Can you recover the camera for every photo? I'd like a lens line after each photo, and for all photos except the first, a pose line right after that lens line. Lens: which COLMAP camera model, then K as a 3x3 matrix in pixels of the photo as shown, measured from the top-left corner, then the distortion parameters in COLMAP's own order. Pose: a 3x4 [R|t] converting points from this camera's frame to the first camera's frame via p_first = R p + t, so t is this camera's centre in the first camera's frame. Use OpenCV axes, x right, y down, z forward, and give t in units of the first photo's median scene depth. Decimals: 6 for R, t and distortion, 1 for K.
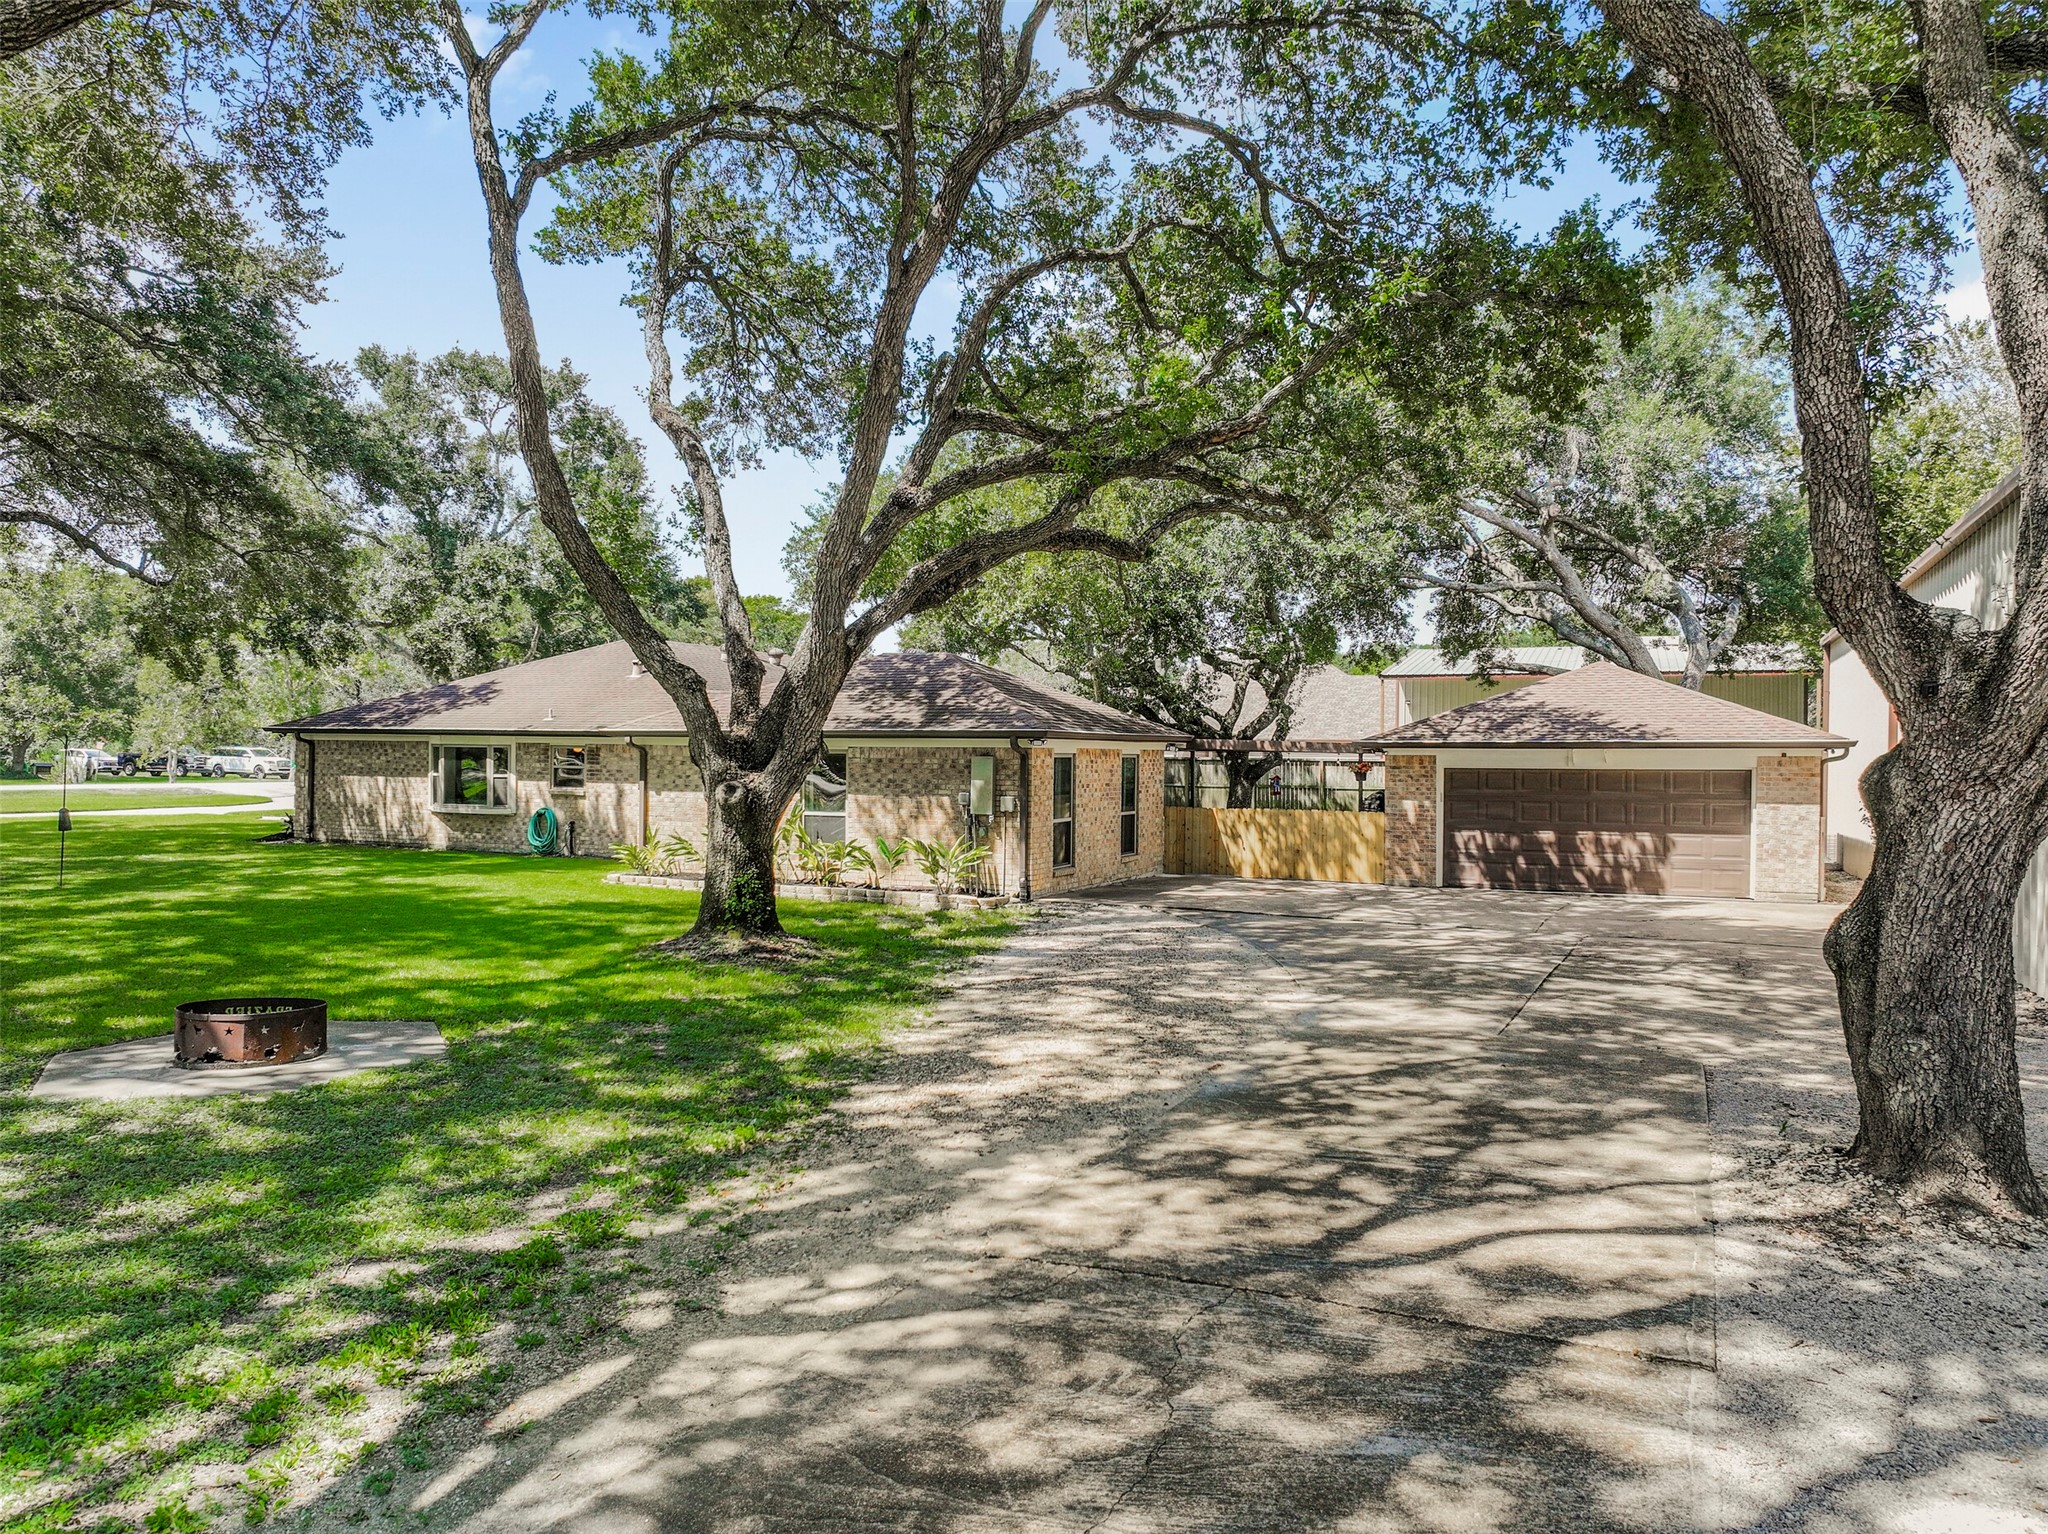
lens RADIAL K [[1438.9, 0, 1024.6], [0, 1438.9, 814.5], [0, 0, 1]] dist [0.000885, 0.002138]
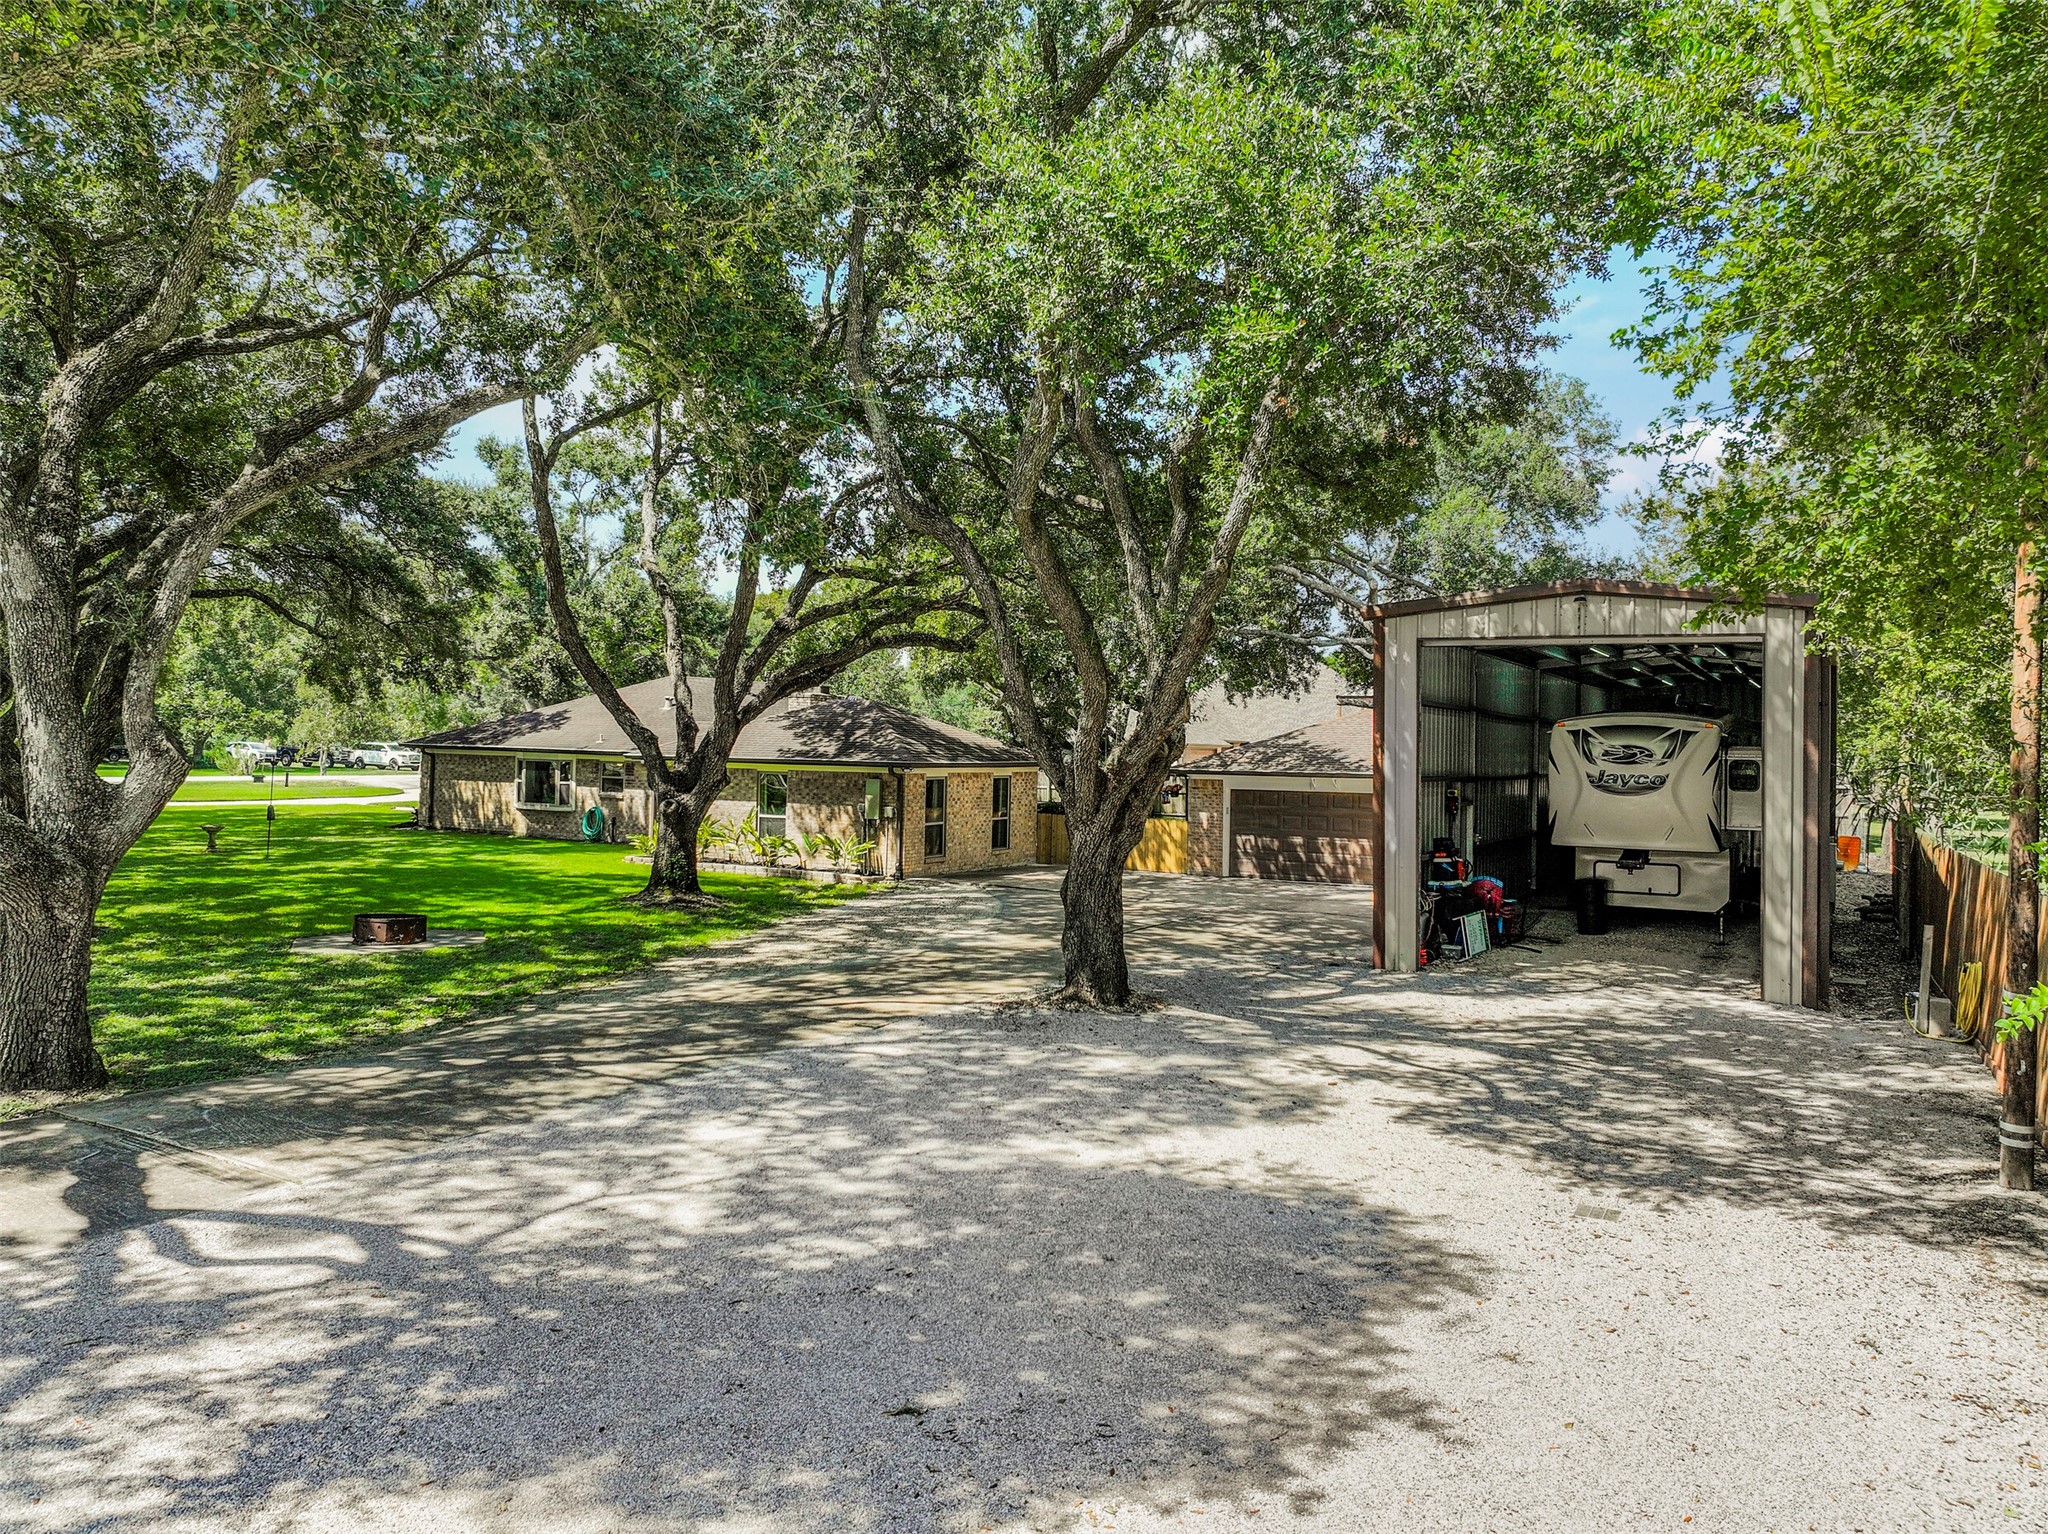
lens RADIAL K [[1479.5, 0, 1024.0], [0, 1479.5, 767.0], [0, 0, 1]] dist [-0.009341, -0.001767]
pose [[0.996333, 0.012206, -0.084688, 0.220132], [-0.014460, 0.999556, -0.026053, -0.013790], [0.084332, 0.027183, 0.996067, -0.419545]]
